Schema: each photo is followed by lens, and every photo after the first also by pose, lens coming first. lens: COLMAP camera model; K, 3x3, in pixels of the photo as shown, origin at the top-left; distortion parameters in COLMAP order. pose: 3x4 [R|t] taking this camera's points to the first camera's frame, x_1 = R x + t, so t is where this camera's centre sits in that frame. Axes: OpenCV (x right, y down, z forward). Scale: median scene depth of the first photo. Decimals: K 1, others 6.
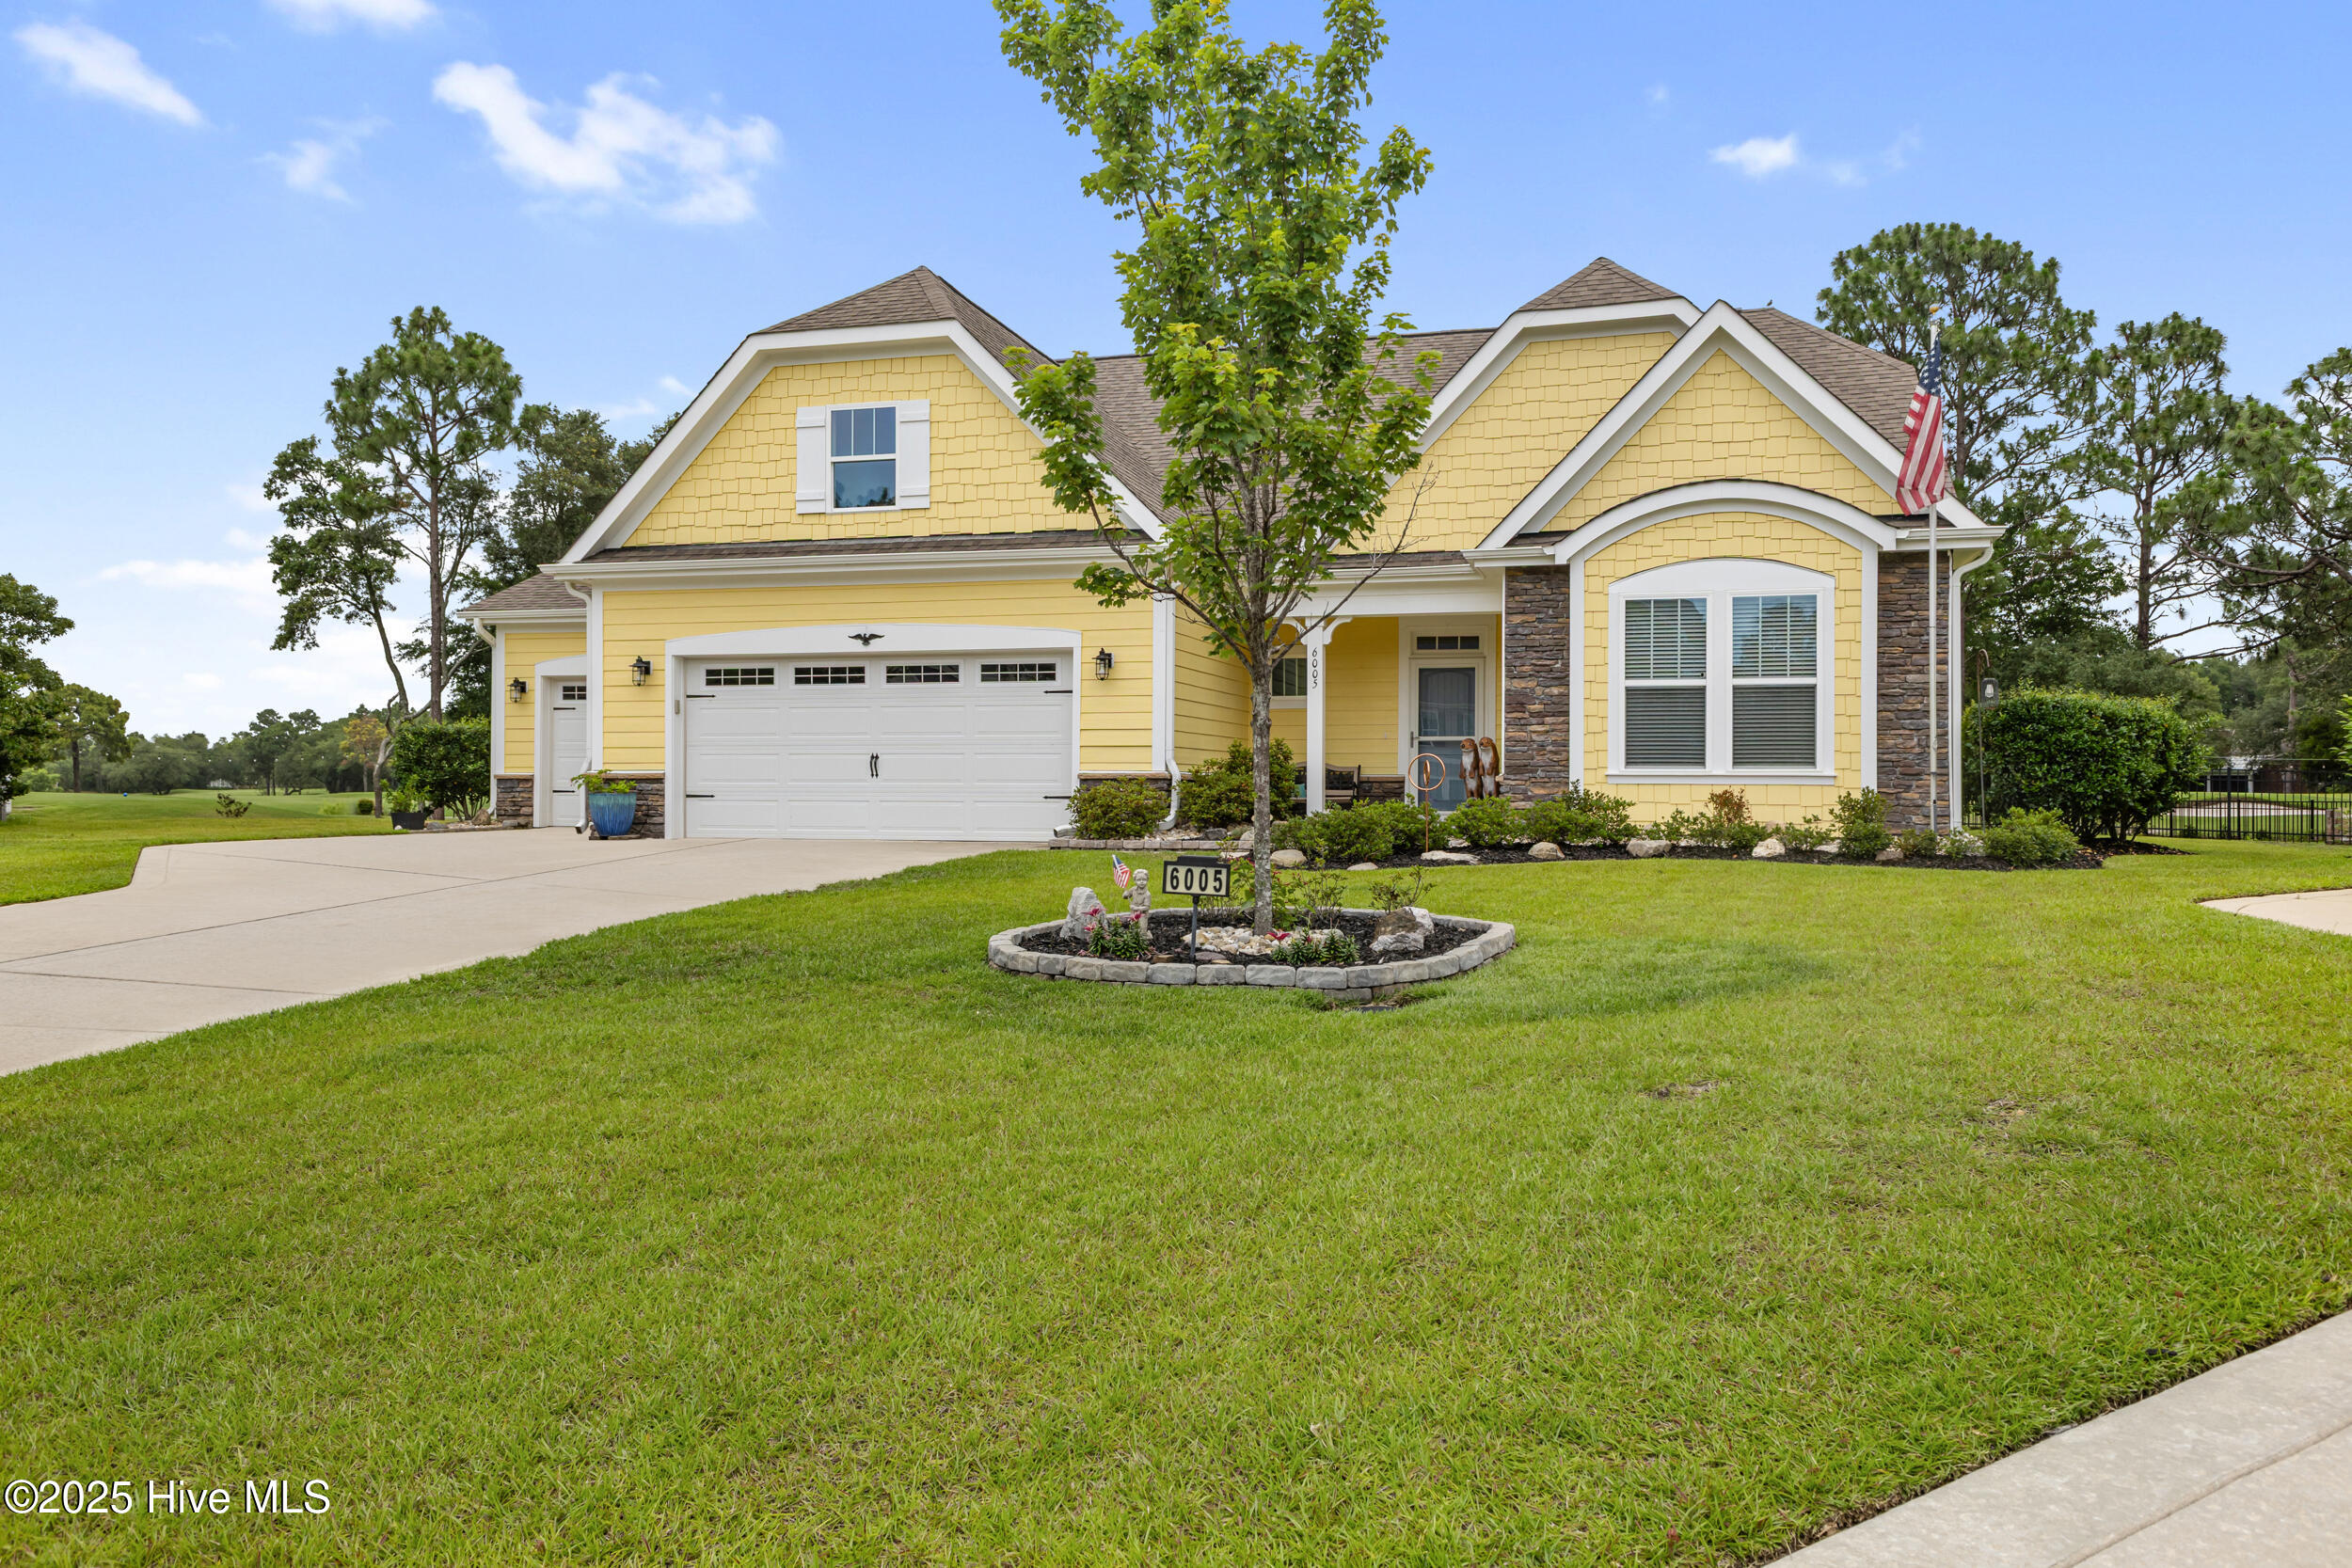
lens RADIAL K [[1546.0, 0, 1176.0], [0, 1546.0, 784.0], [0, 0, 1]] dist [0.018231, -0.000209]
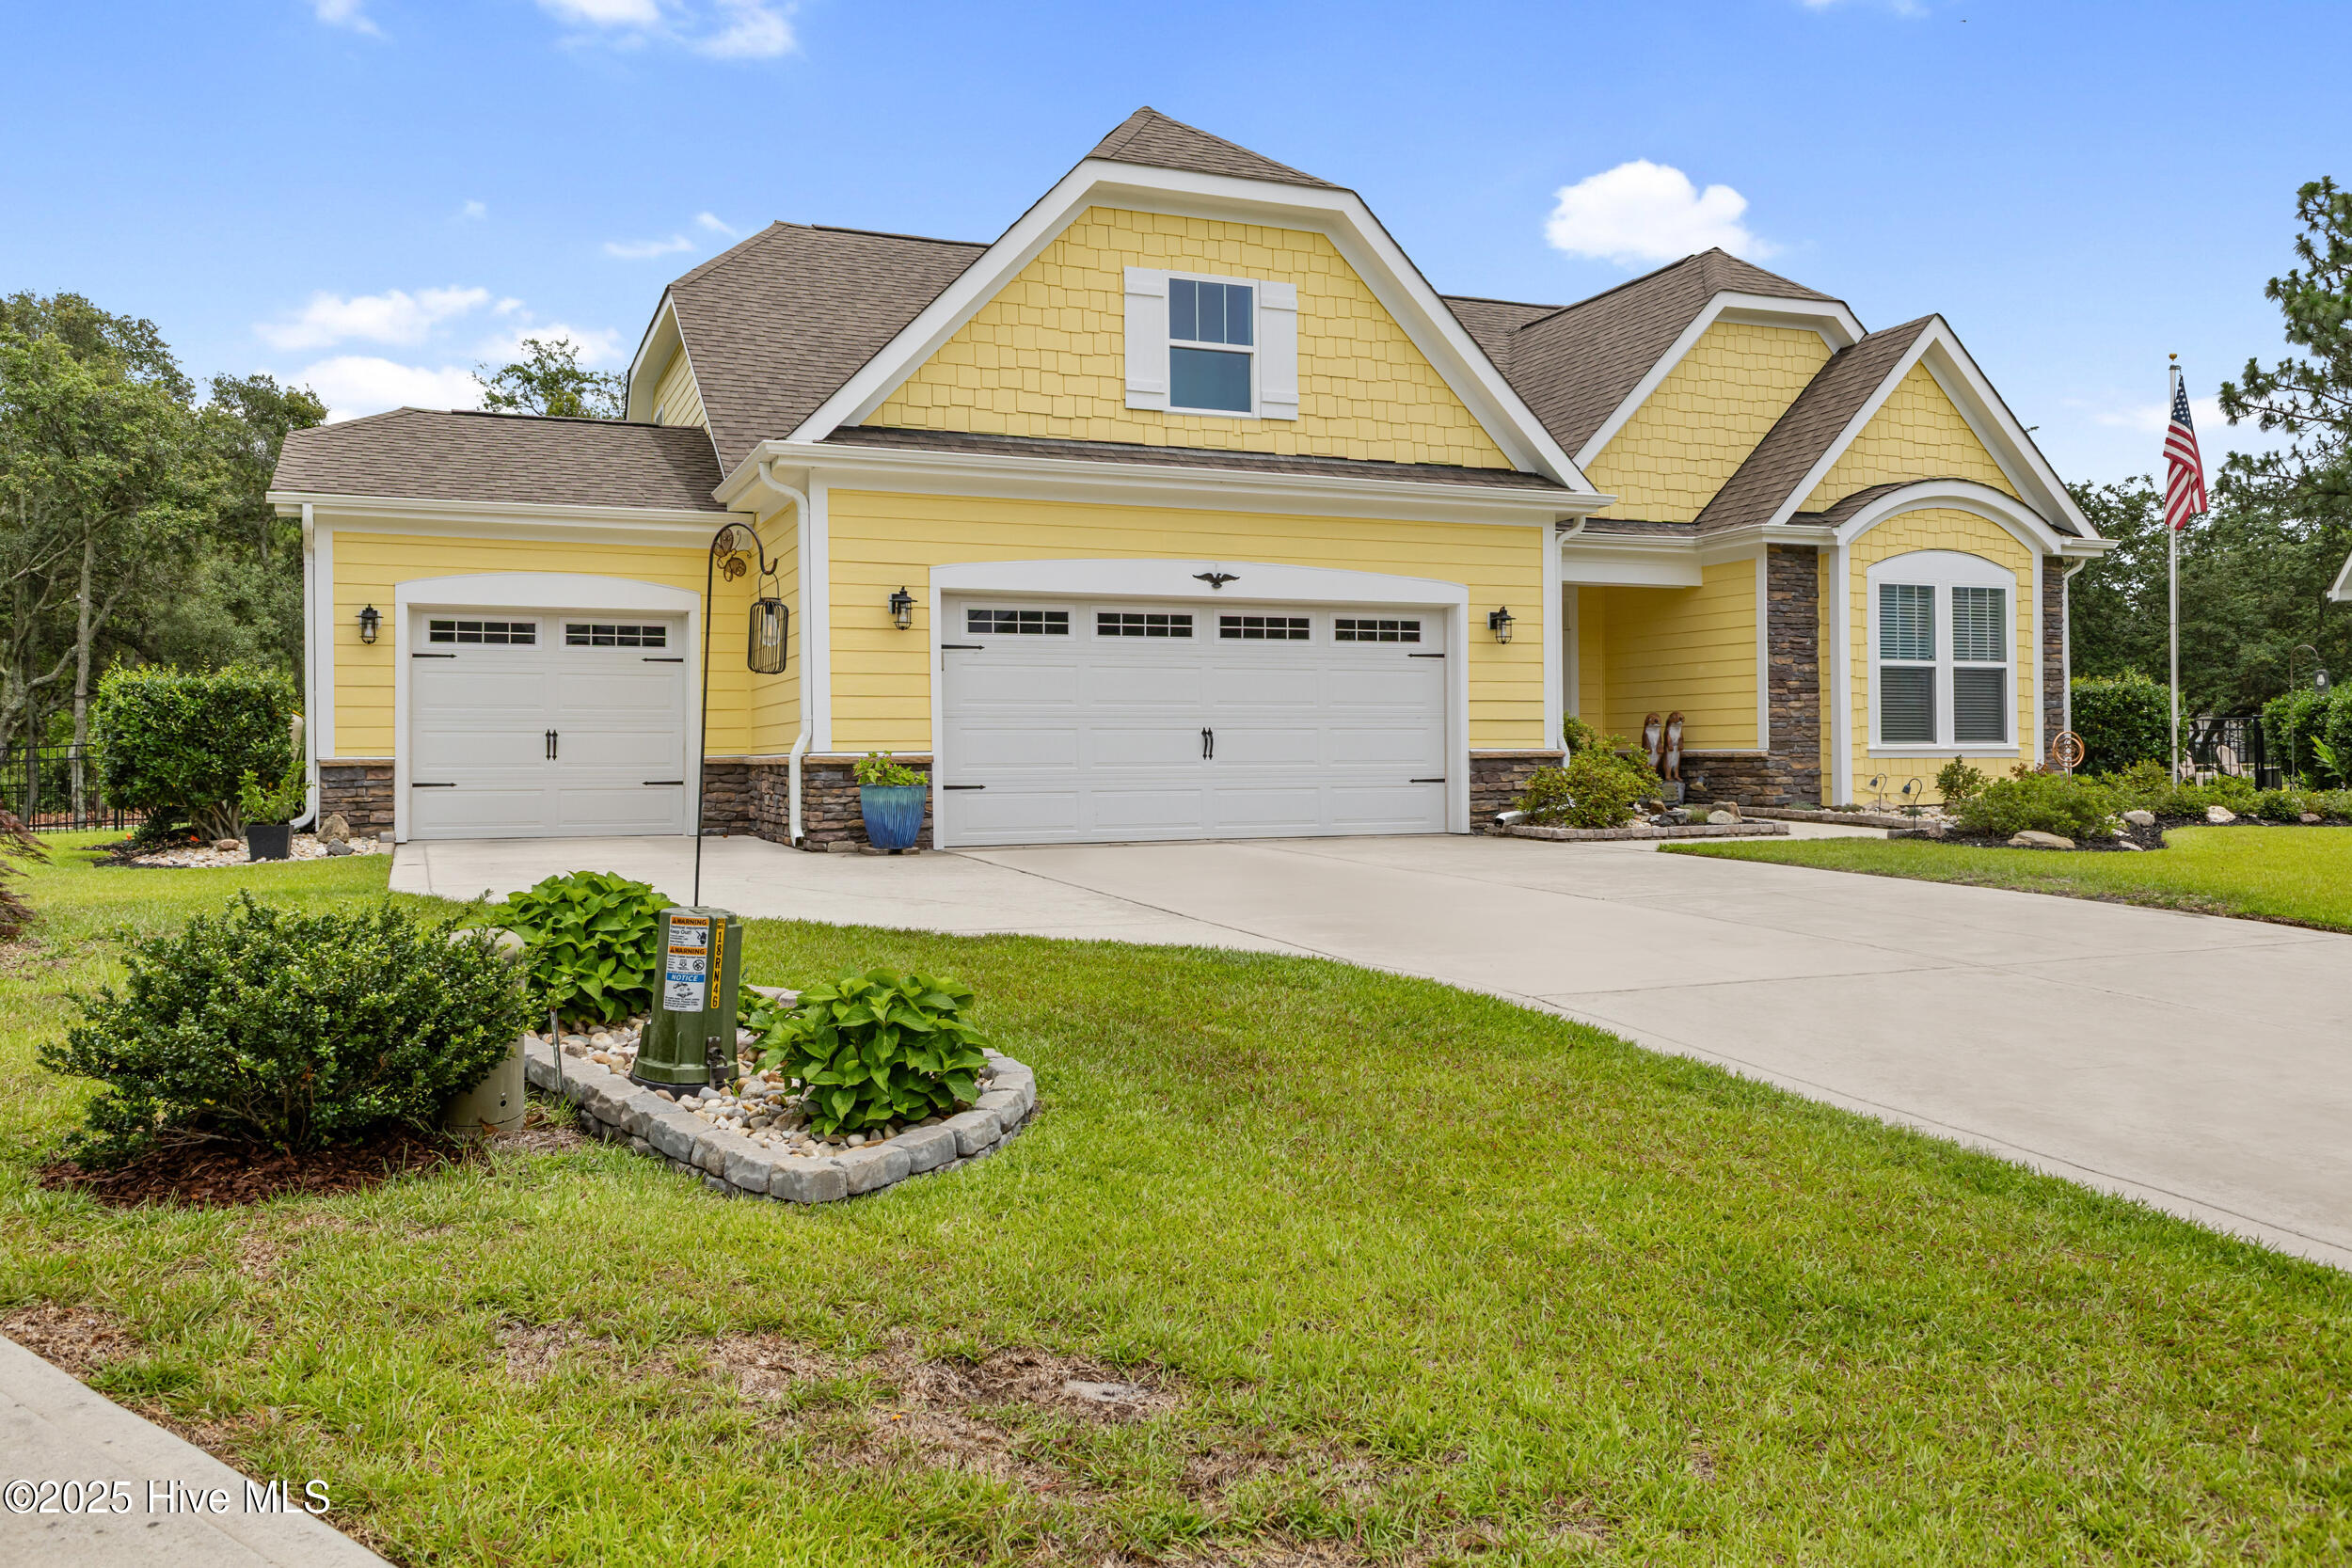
lens RADIAL K [[1751.2, 0, 1176.4], [0, 1751.2, 738.9], [0, 0, 1]] dist [-0.002597, 0.001227]
pose [[0.795478, -0.003446, 0.605973, -0.754137], [0.007663, 0.999961, -0.004373, -0.011038], [-0.605934, 0.008122, 0.795473, 0.320878]]
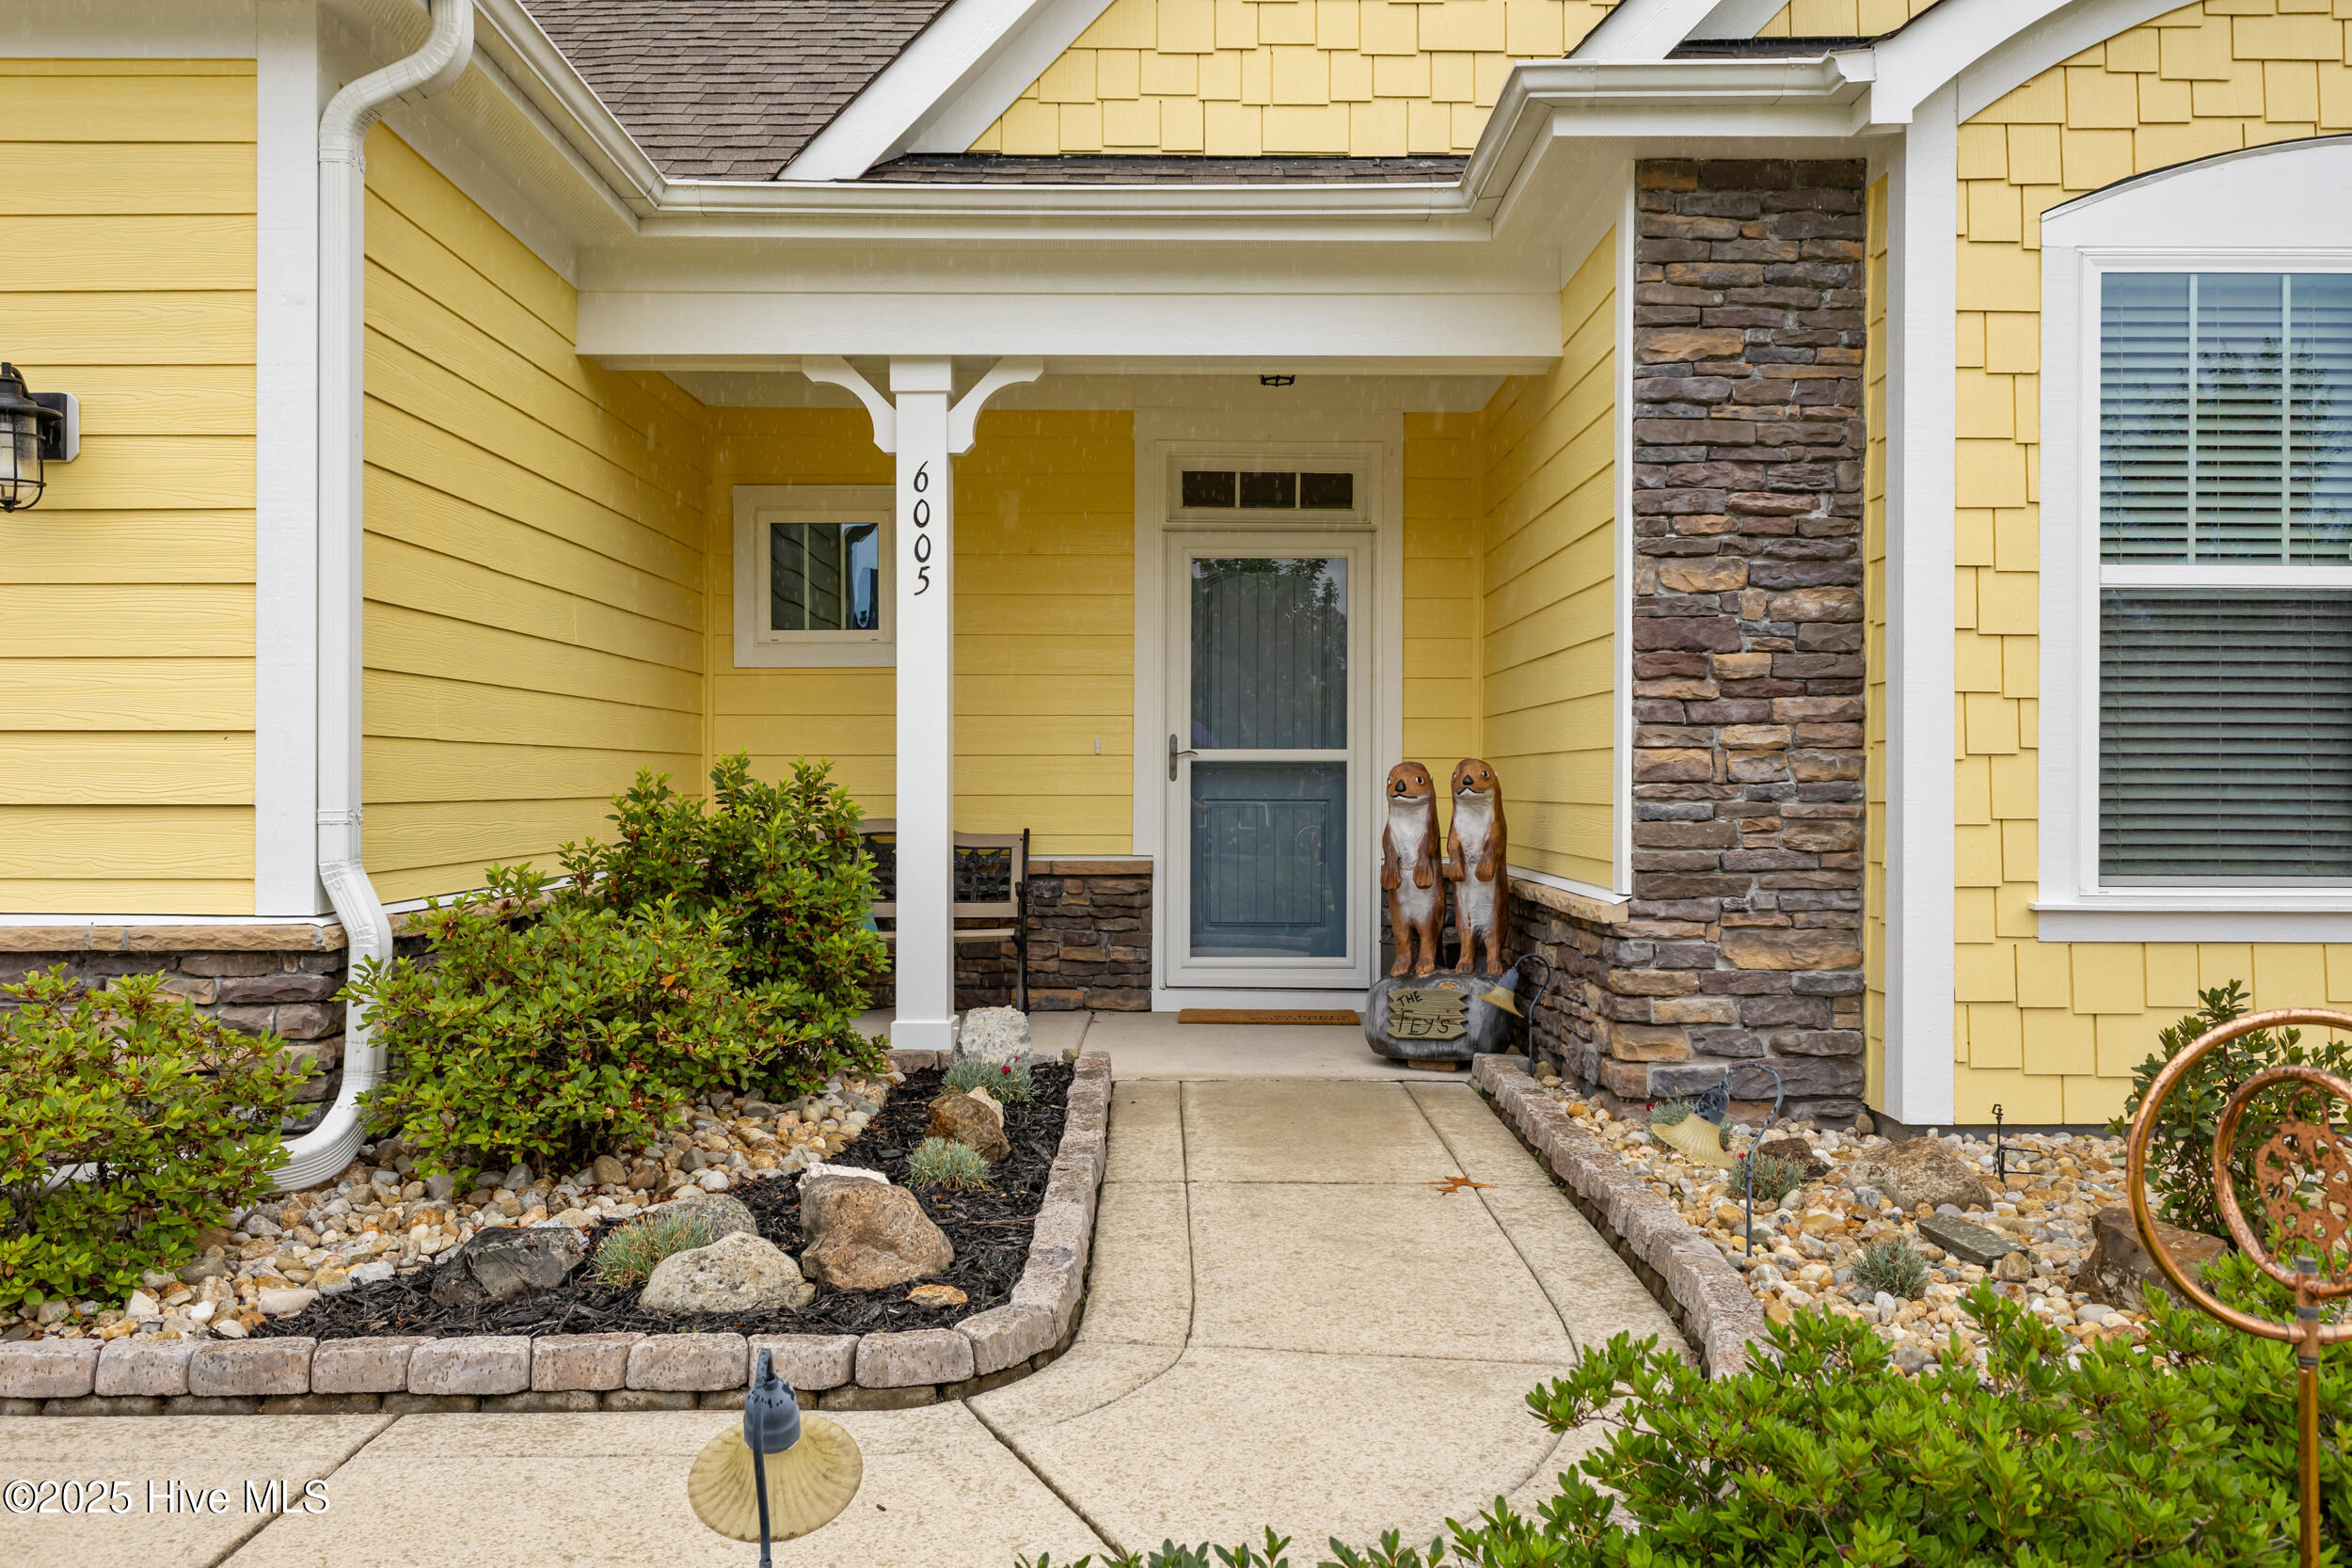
lens RADIAL K [[2010.0, 0, 1176.0], [0, 2010.0, 784.0], [0, 0, 1]] dist [0.032311, -0.008808]
pose [[0.963159, 0.000665, 0.268931, 0.033471], [-0.000315, 0.999999, -0.001344, -0.025745], [-0.268932, 0.001210, 0.963158, 0.650041]]
